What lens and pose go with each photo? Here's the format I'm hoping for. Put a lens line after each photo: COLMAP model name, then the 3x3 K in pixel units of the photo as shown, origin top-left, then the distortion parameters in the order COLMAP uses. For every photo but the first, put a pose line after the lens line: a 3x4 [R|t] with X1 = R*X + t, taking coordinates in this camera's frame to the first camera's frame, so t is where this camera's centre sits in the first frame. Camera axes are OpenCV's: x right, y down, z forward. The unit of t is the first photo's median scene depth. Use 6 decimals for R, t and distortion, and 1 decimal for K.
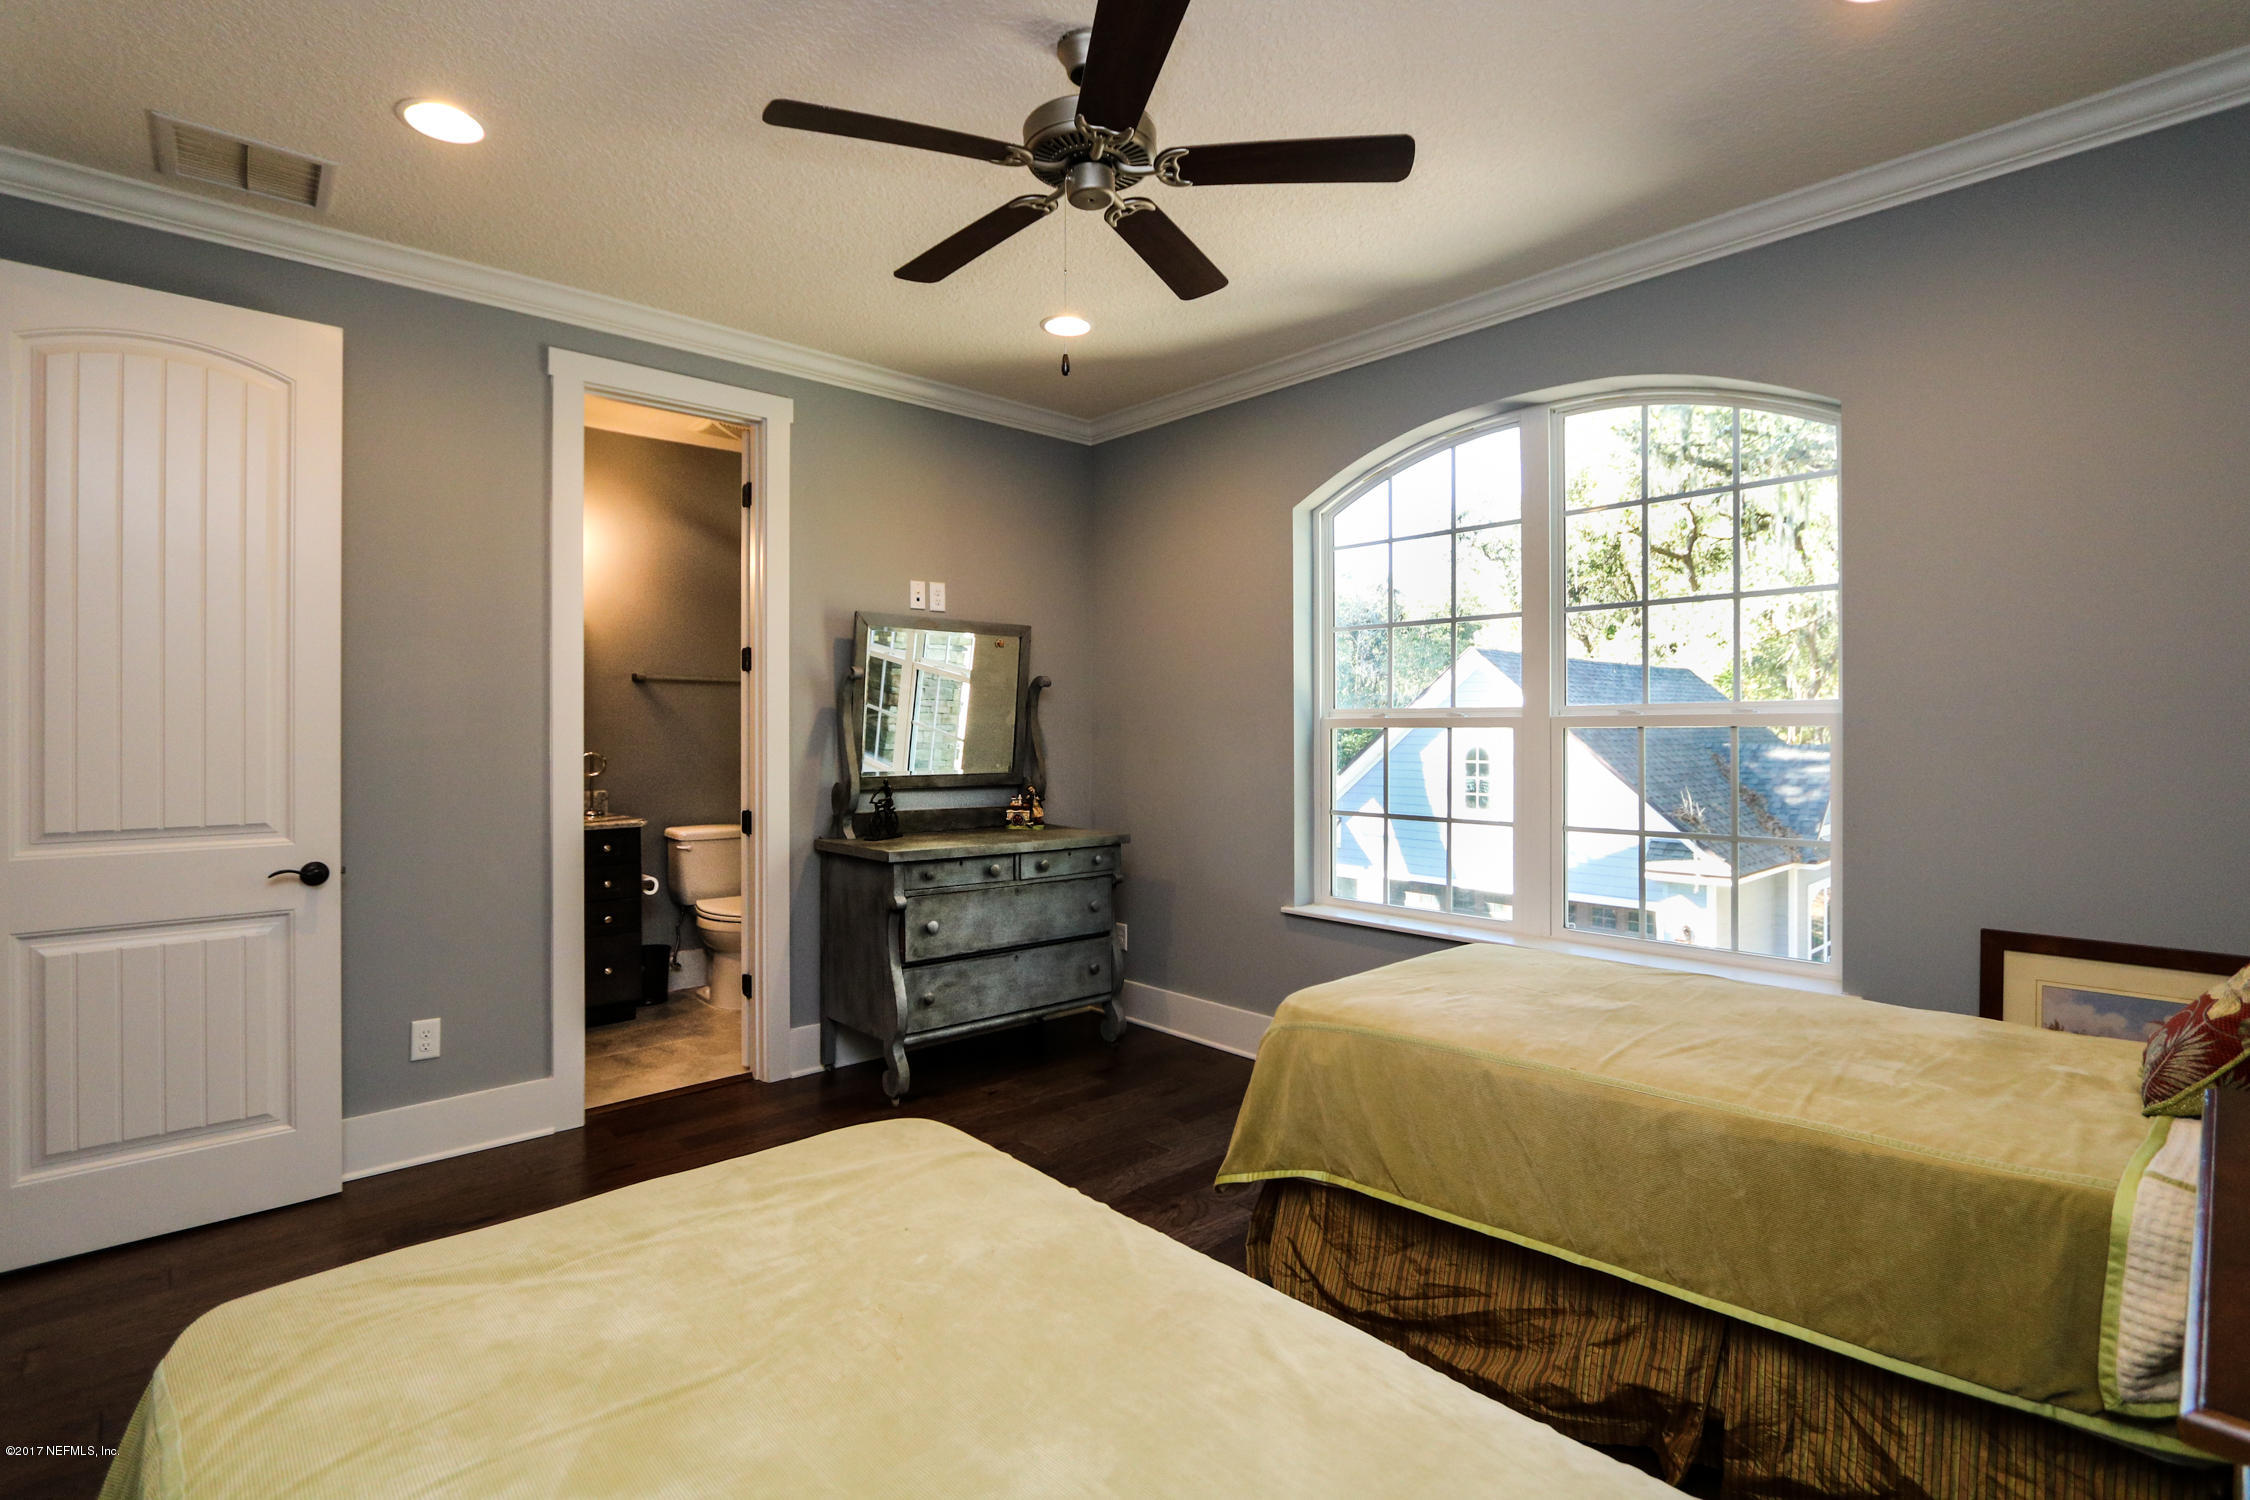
lens RADIAL K [[1055.4, 0, 1120.6], [0, 1055.4, 733.8], [0, 0, 1]] dist [-0.014573, 0.000213]
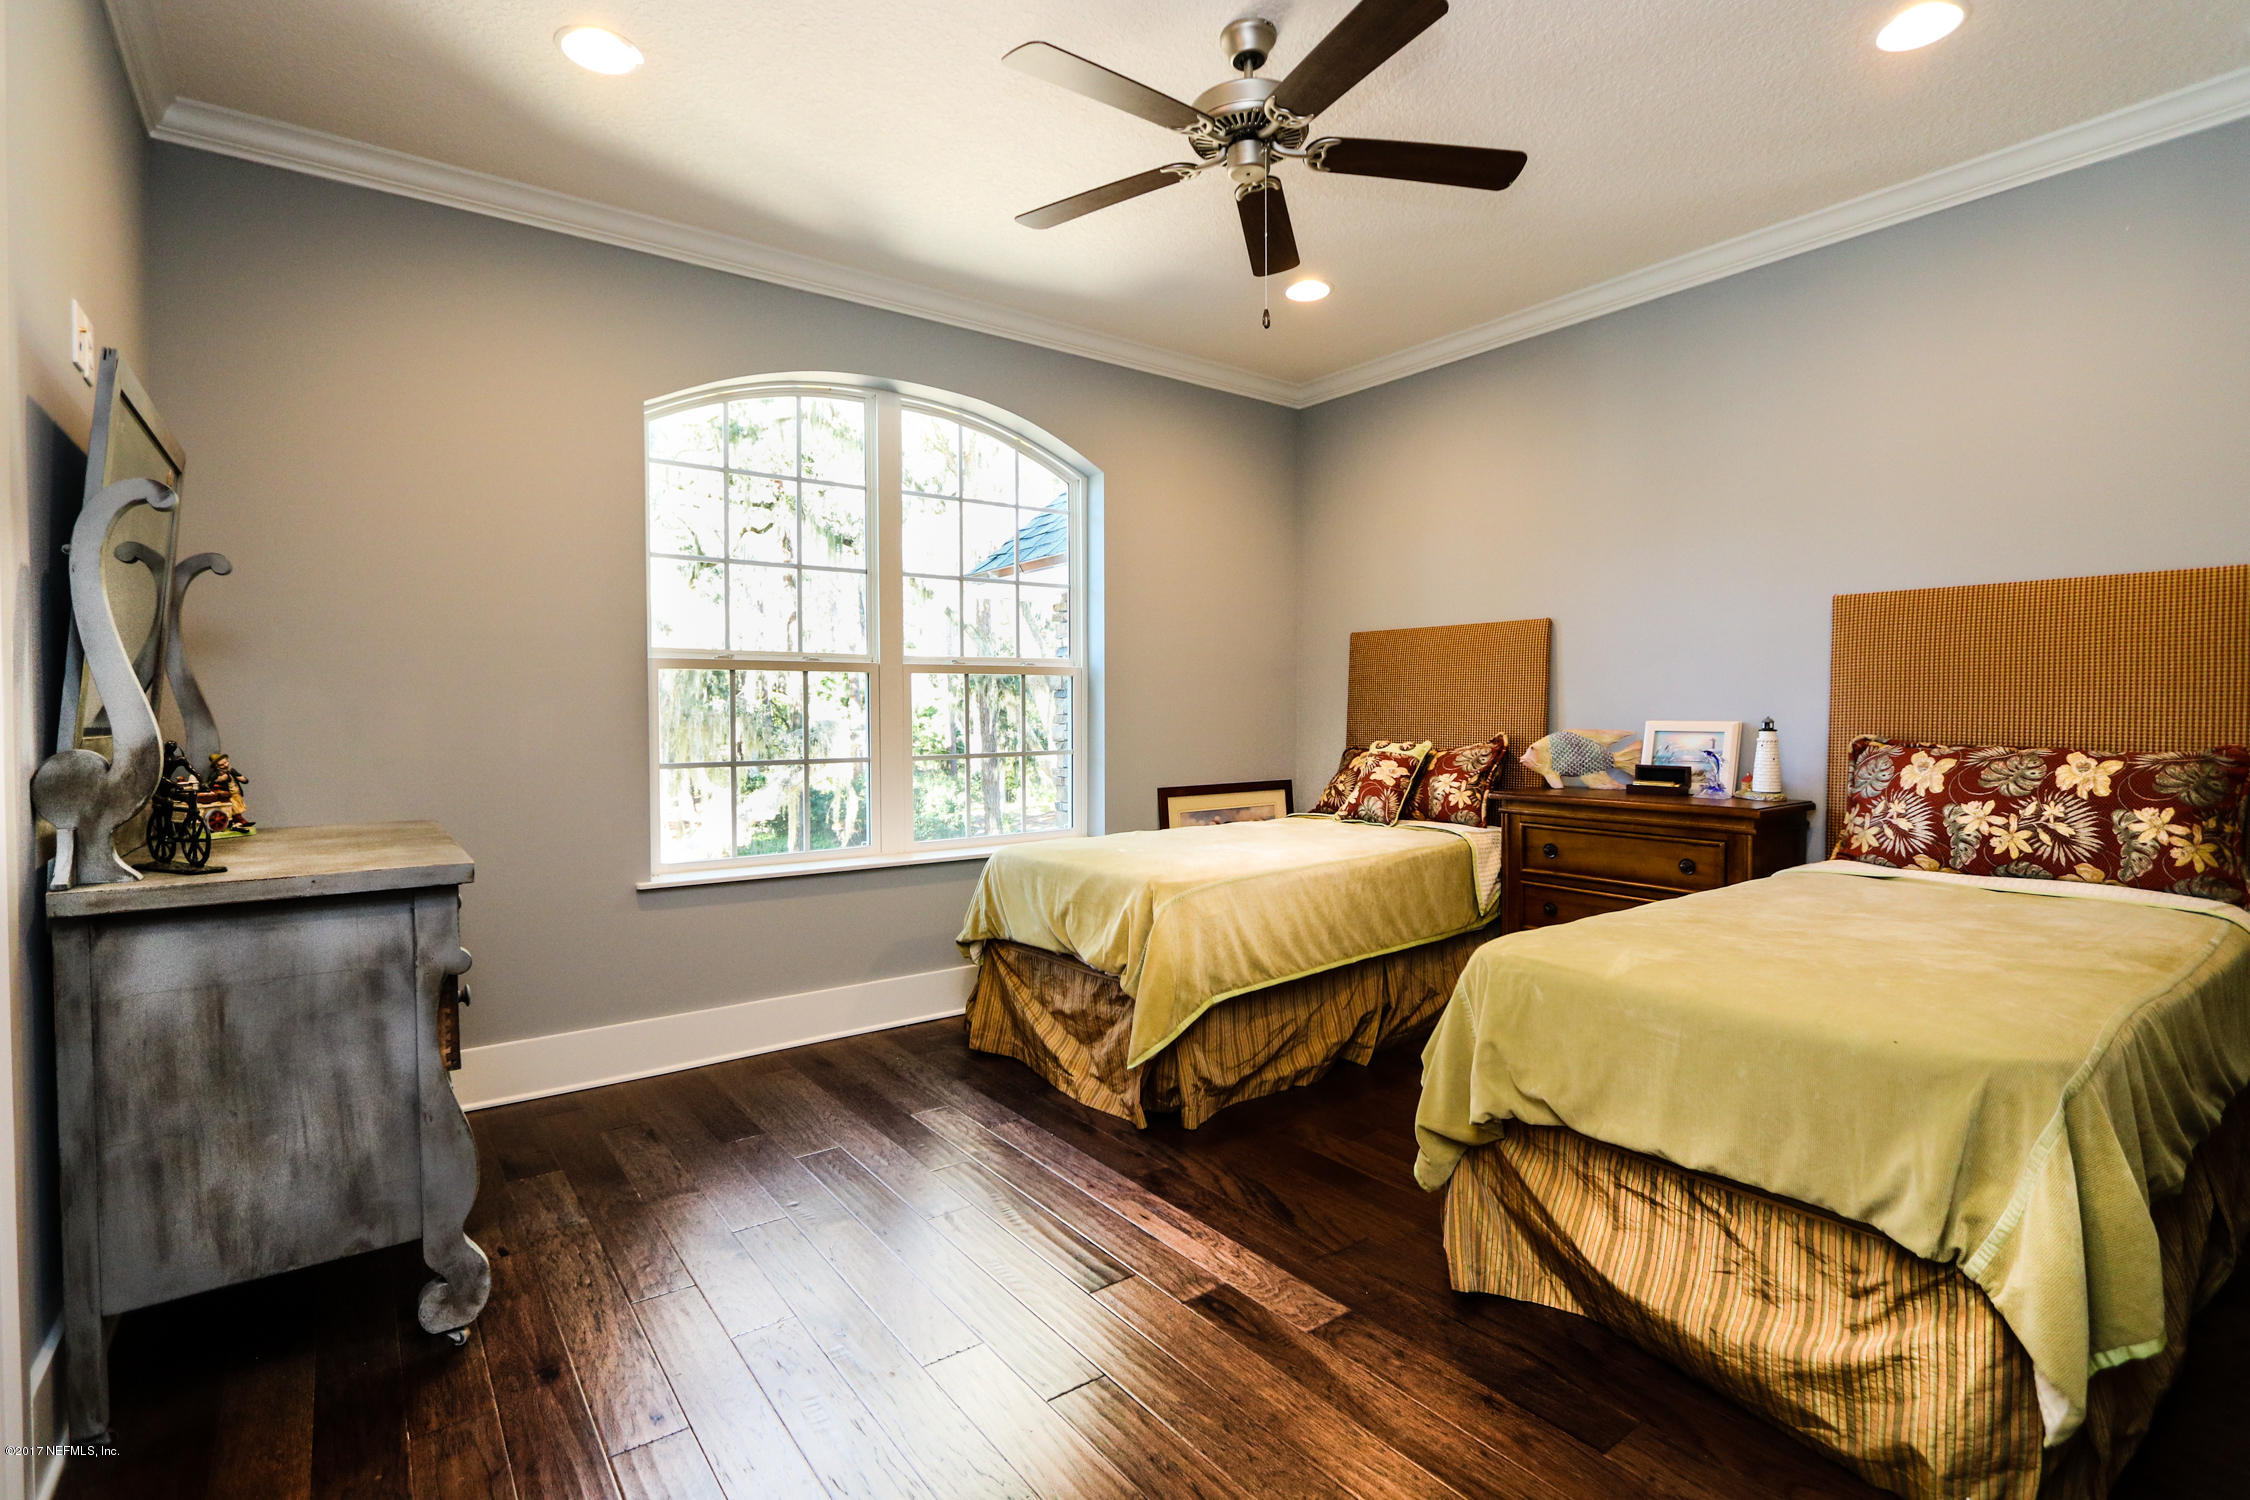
lens RADIAL K [[1027.9, 0, 1114.9], [0, 1027.9, 743.2], [0, 0, 1]] dist [-0.000024, 0.000054]
pose [[0.105124, -0.030890, 0.993979, -0.750781], [0.004126, 0.999522, 0.030626, 0.040097], [-0.994451, 0.000881, 0.105201, 0.678789]]
